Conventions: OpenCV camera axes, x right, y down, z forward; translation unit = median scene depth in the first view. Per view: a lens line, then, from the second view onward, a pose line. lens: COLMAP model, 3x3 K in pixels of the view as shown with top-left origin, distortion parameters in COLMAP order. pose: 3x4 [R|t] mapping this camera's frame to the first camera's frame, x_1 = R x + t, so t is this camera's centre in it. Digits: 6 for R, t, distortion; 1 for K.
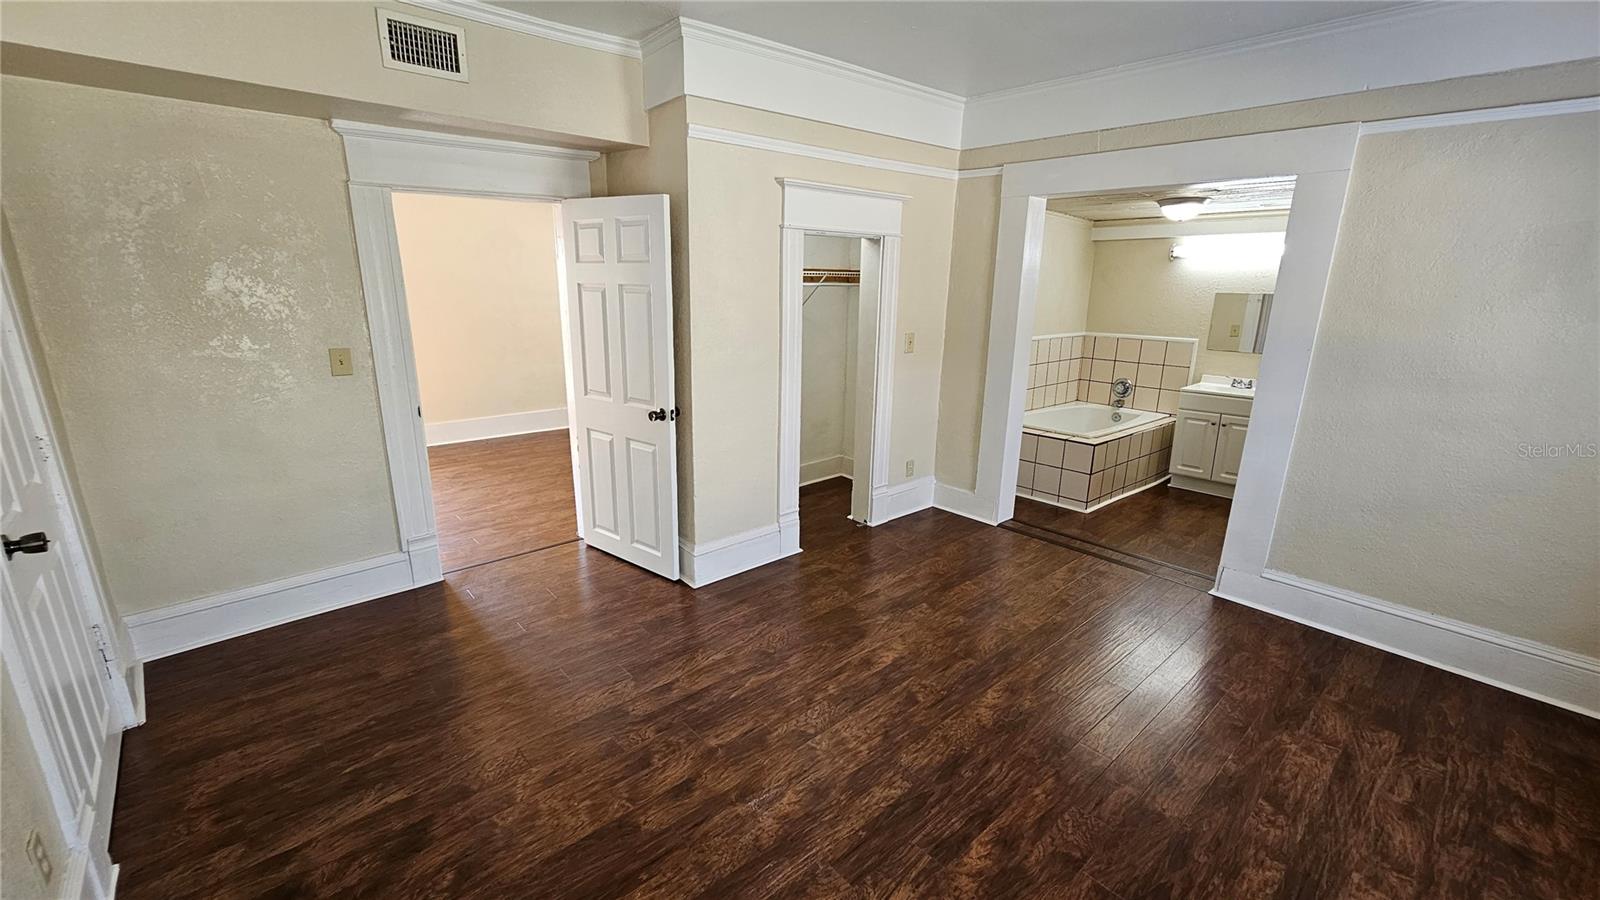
lens RADIAL K [[654.4, 0, 799.8], [0, 654.4, 453.4], [0, 0, 1]] dist [-0.006246, 0.002348]
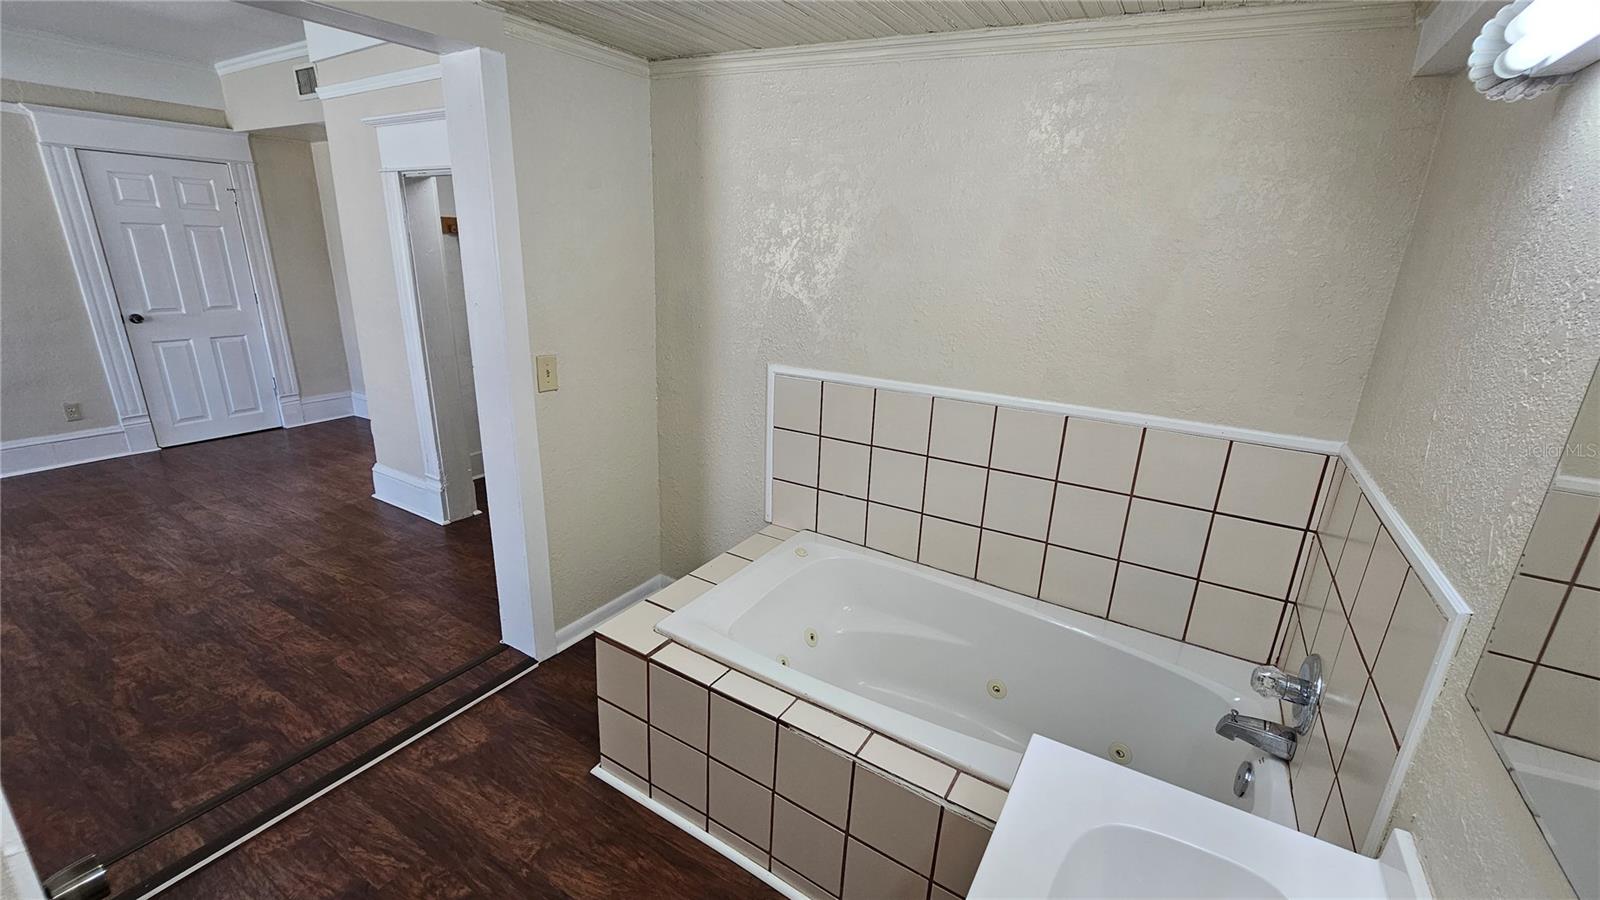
lens RADIAL K [[654.4, 0, 802.7], [0, 654.4, 454.2], [0, 0, 1]] dist [-0.006246, 0.002348]
pose [[0.293171, 0.284612, -0.912714, 1.344245], [-0.276132, 0.939183, 0.204170, -0.382329], [0.915315, 0.192173, 0.353932, 1.543342]]
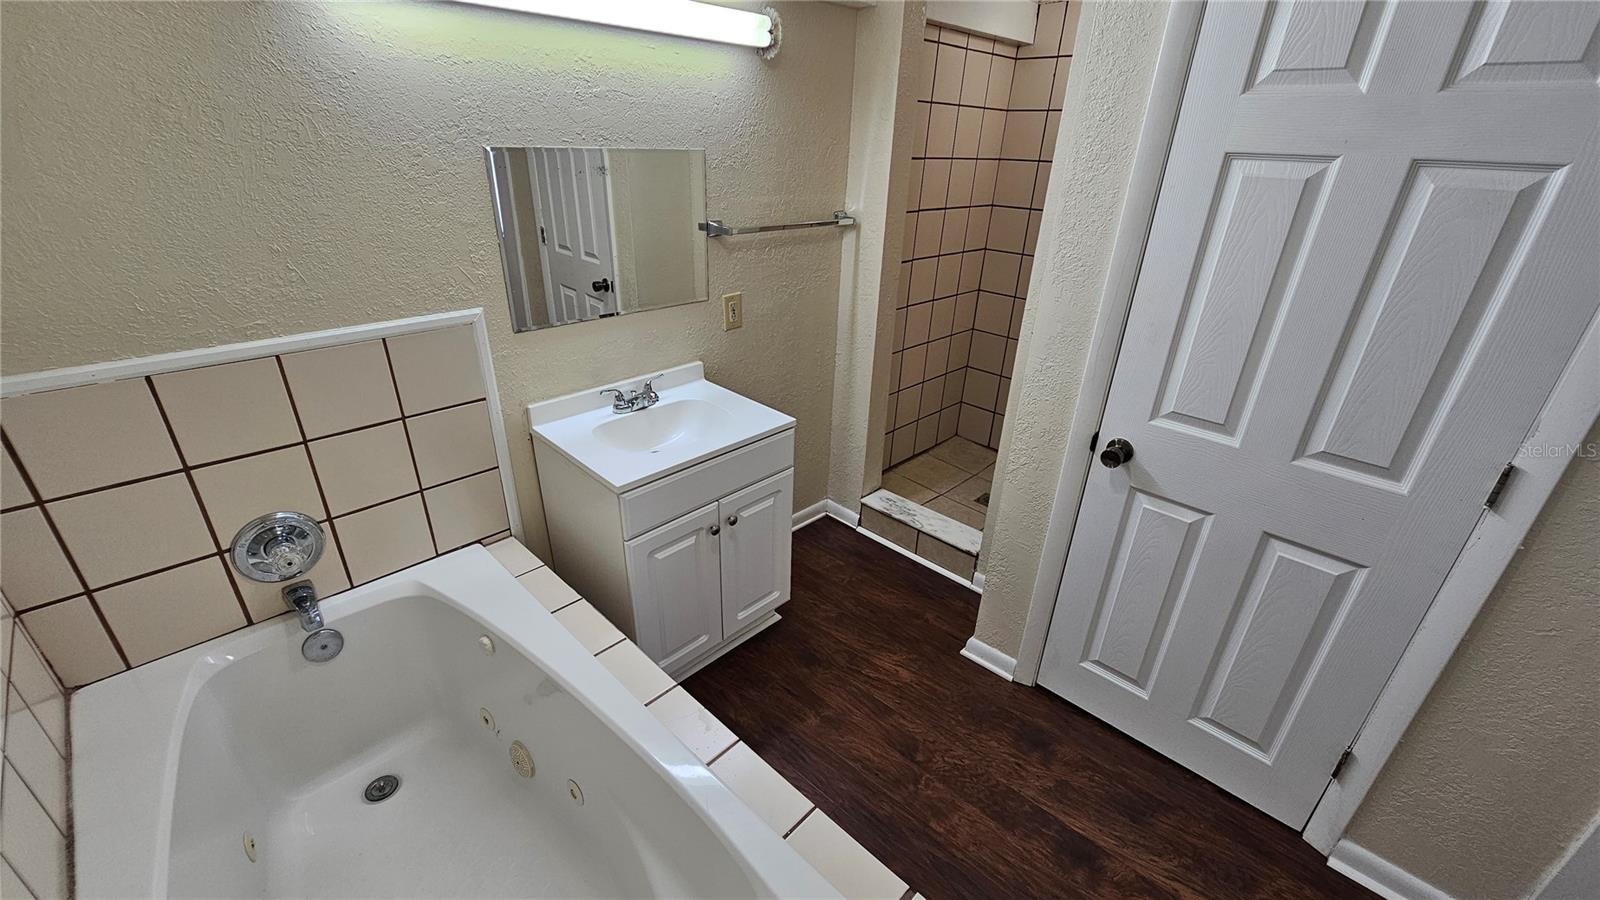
lens RADIAL K [[654.4, 0, 795.3], [0, 654.4, 451.6], [0, 0, 1]] dist [-0.006246, 0.002348]
pose [[-0.055291, -0.445082, 0.893781, 0.571561], [0.224813, 0.866616, 0.445461, -0.427827], [-0.972832, 0.225563, 0.052144, 1.656347]]
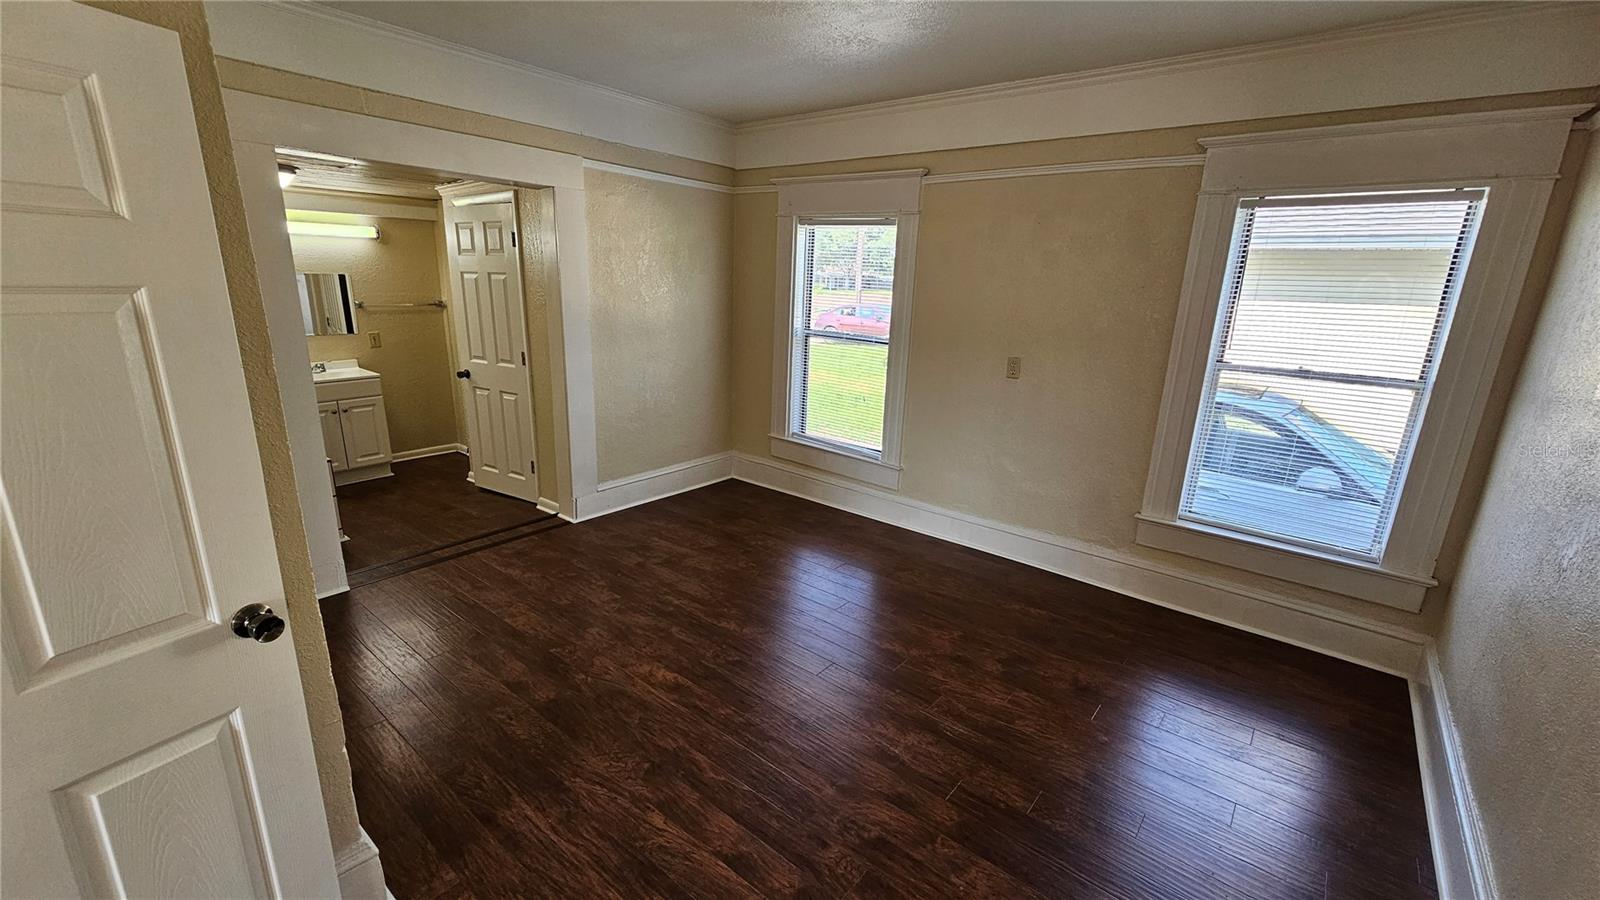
lens RADIAL K [[654.4, 0, 794.6], [0, 654.4, 452.4], [0, 0, 1]] dist [-0.006246, 0.002348]
pose [[-0.157083, -0.269857, 0.950001, -0.698287], [0.222109, 0.927646, 0.300233, -0.227794], [-0.962285, 0.258166, -0.085779, 0.809227]]
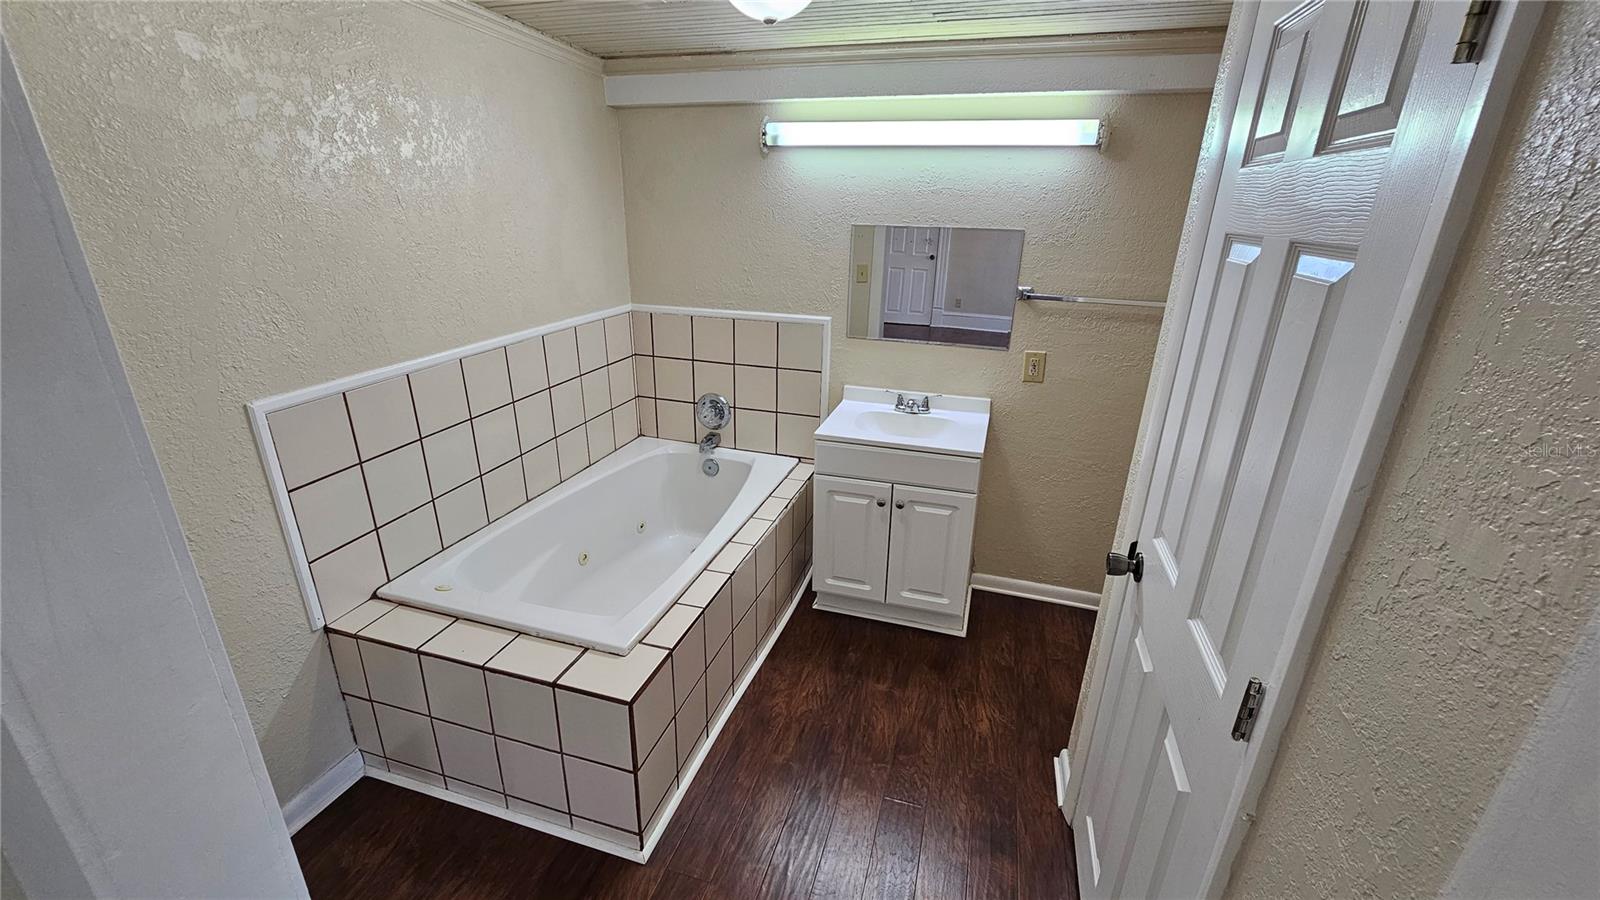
lens RADIAL K [[654.4, 0, 793.1], [0, 654.4, 451.2], [0, 0, 1]] dist [-0.006246, 0.002348]
pose [[0.863588, -0.174511, 0.473035, 0.628981], [0.118925, 0.982222, 0.145246, -0.291038], [-0.489973, -0.069177, 0.868989, 1.090670]]
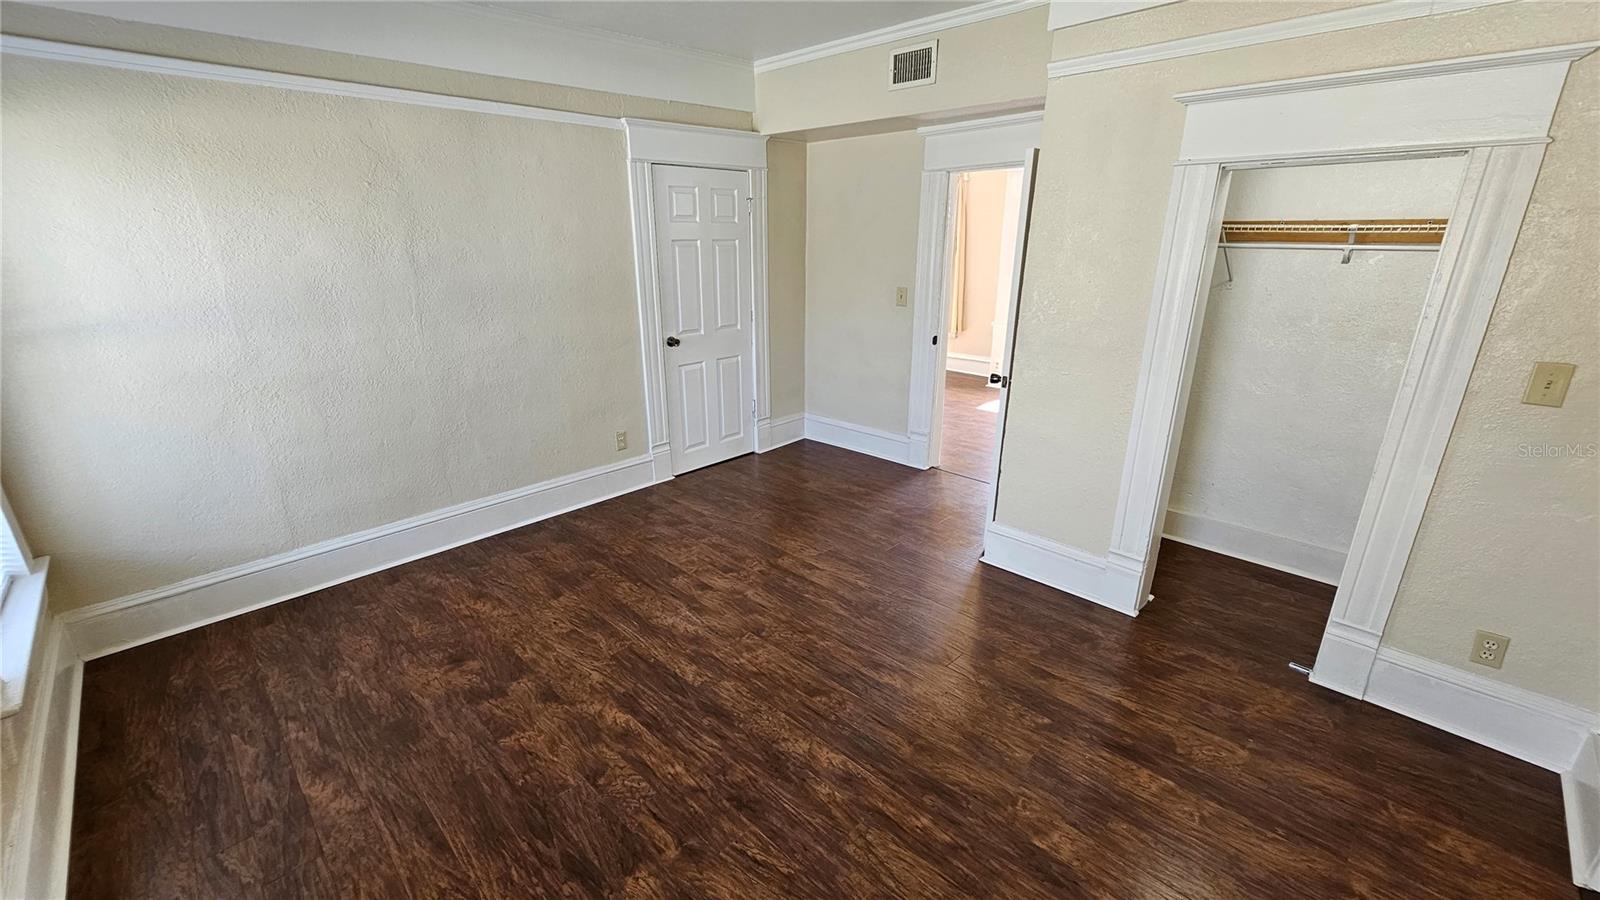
lens RADIAL K [[654.4, 0, 793.4], [0, 654.4, 455.0], [0, 0, 1]] dist [-0.006246, 0.002348]
pose [[0.063526, 0.308167, -0.949209, 0.851234], [-0.254352, 0.924719, 0.283194, -0.176677], [0.965023, 0.223443, 0.137127, 0.678234]]
